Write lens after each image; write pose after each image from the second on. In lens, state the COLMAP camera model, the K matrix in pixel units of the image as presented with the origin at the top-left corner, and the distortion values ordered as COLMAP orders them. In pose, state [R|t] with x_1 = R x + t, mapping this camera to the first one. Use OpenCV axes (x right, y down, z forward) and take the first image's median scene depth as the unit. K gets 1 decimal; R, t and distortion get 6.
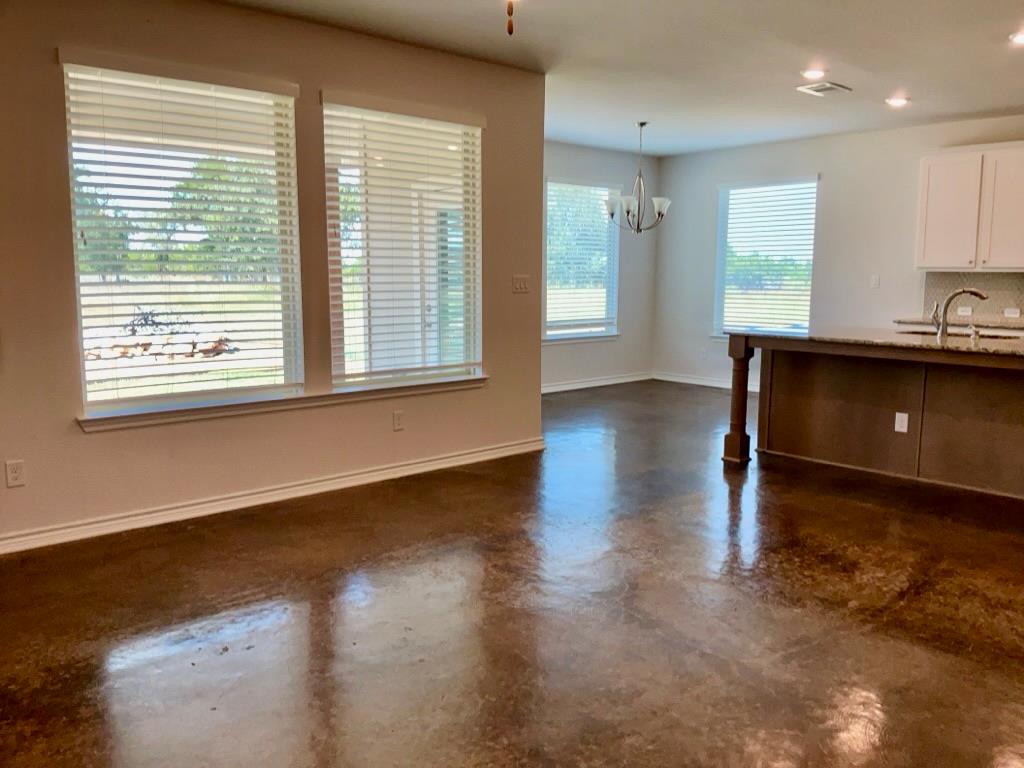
lens RADIAL K [[819.9, 0, 512.5], [0, 819.9, 383.2], [0, 0, 1]] dist [0.067510, -0.043821]
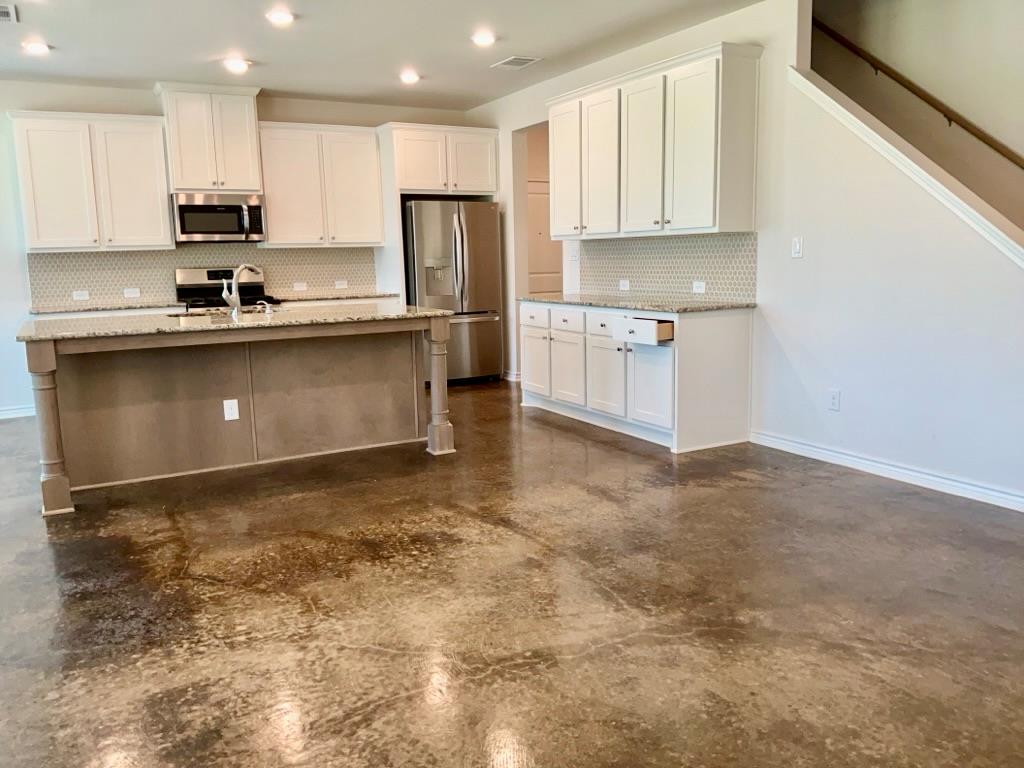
lens RADIAL K [[819.9, 0, 510.2], [0, 819.9, 382.9], [0, 0, 1]] dist [0.067510, -0.043821]
pose [[0.226222, -0.170617, 0.959017, -0.424926], [0.157580, 0.977982, 0.136819, -0.073242], [-0.961245, 0.120170, 0.248127, 0.559400]]
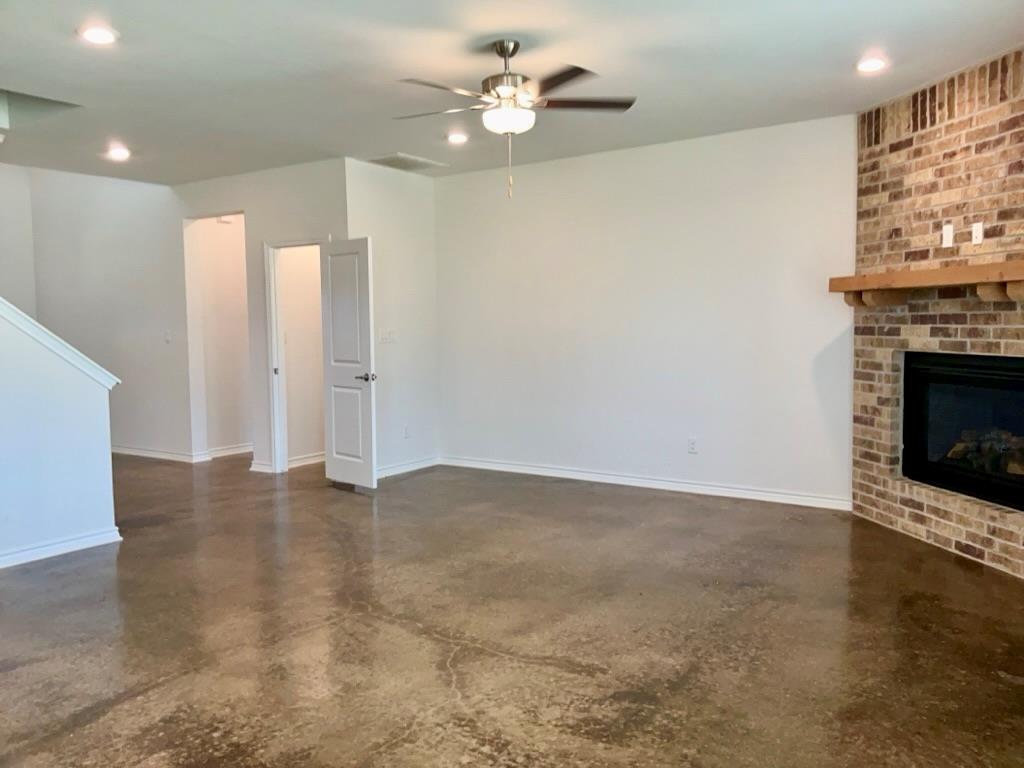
lens RADIAL K [[819.9, 0, 510.3], [0, 819.9, 382.7], [0, 0, 1]] dist [0.067510, -0.043821]
pose [[-0.970548, 0.038213, -0.237859, 0.225120], [-0.008605, 0.981211, 0.192745, -0.187564], [0.240755, 0.189115, -0.951983, 1.453859]]
